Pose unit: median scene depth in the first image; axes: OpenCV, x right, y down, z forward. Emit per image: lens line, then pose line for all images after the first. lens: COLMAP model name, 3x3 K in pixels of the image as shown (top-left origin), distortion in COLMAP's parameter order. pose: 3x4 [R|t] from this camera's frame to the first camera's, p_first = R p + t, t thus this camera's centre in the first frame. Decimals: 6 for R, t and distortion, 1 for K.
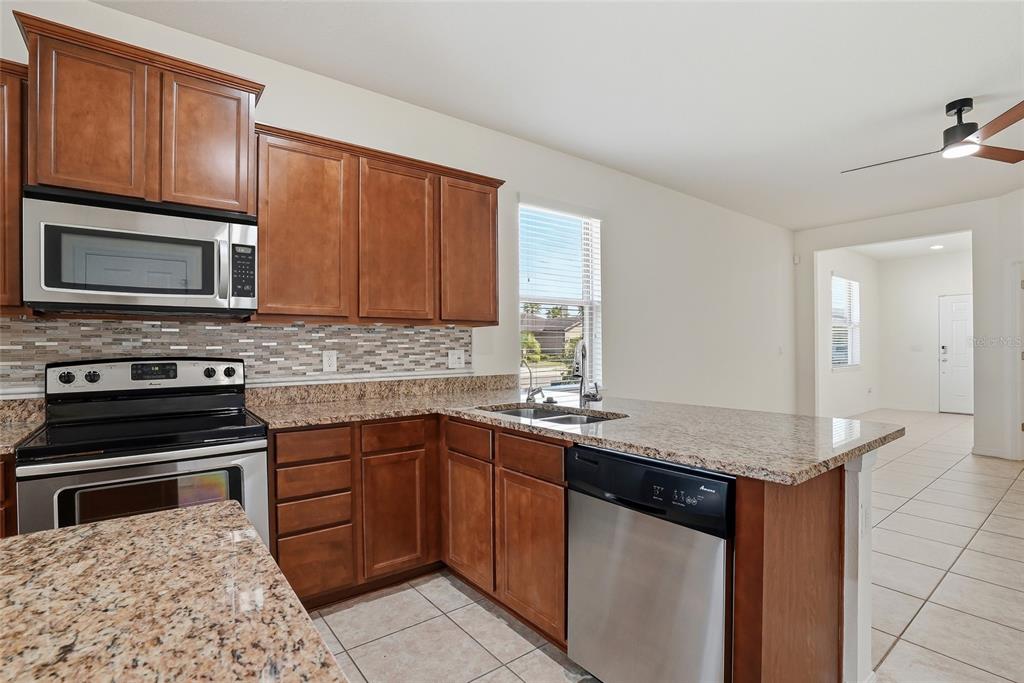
lens RADIAL K [[488.9, 0, 512.0], [0, 488.9, 341.5], [0, 0, 1]] dist [-0.062189, 0.026666]
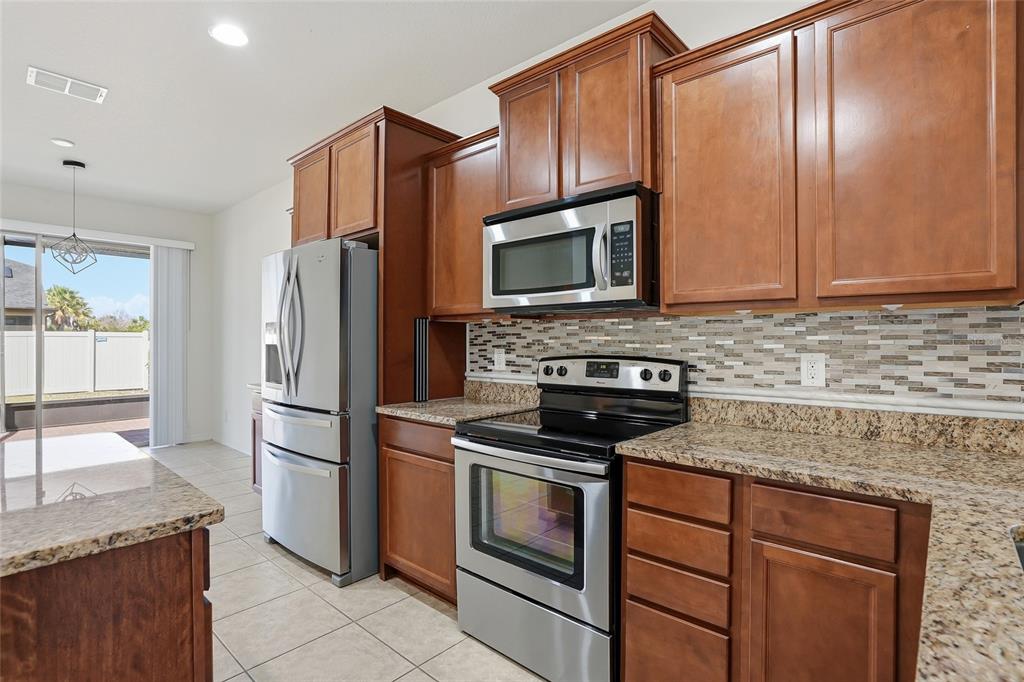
lens RADIAL K [[496.4, 0, 512.0], [0, 496.4, 341.0], [0, 0, 1]] dist [-0.057788, 0.027498]
pose [[0.182353, 0.006755, -0.983210, 0.190603], [0.005912, 0.999951, 0.007967, -0.005054], [0.983215, -0.007265, 0.182304, 0.531769]]
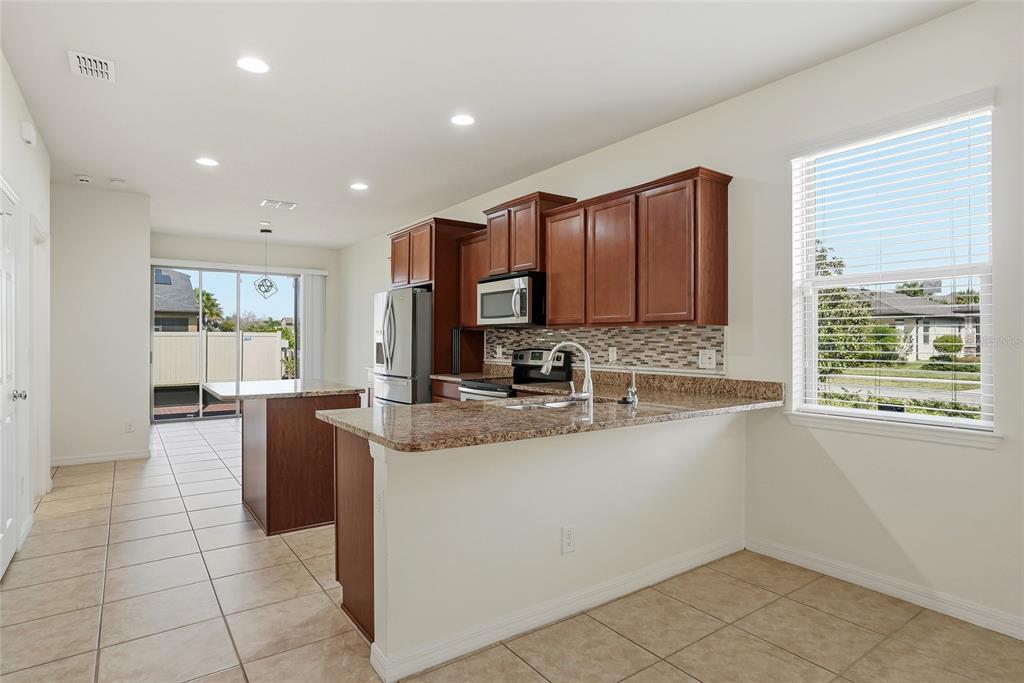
lens RADIAL K [[553.3, 0, 512.0], [0, 553.3, 341.5], [0, 0, 1]] dist [-0.034655, 0.020429]
pose [[-0.039934, 0.009234, -0.999160, 1.249604], [0.005451, 0.999944, 0.009023, -0.013389], [0.999187, -0.005086, -0.039982, 0.835961]]
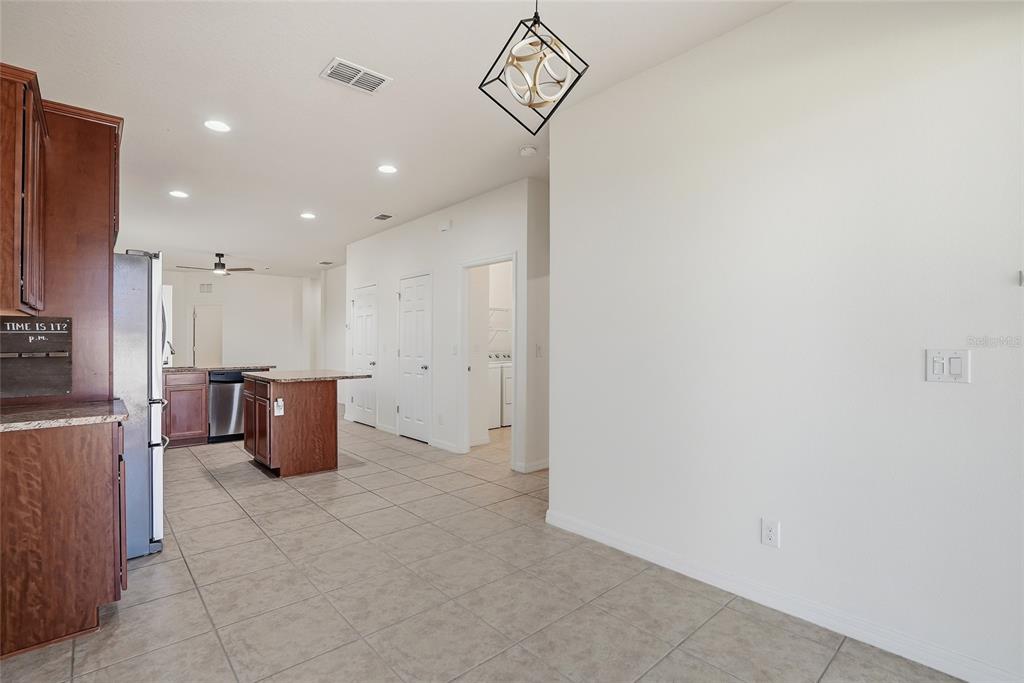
lens RADIAL K [[475.2, 0, 512.0], [0, 475.2, 341.5], [0, 0, 1]] dist [-0.062933, 0.023736]
pose [[-0.081873, 0.006870, 0.996619, -2.170151], [-0.006547, 0.999951, -0.007431, 0.008058], [-0.996621, -0.007133, -0.081824, -0.546681]]
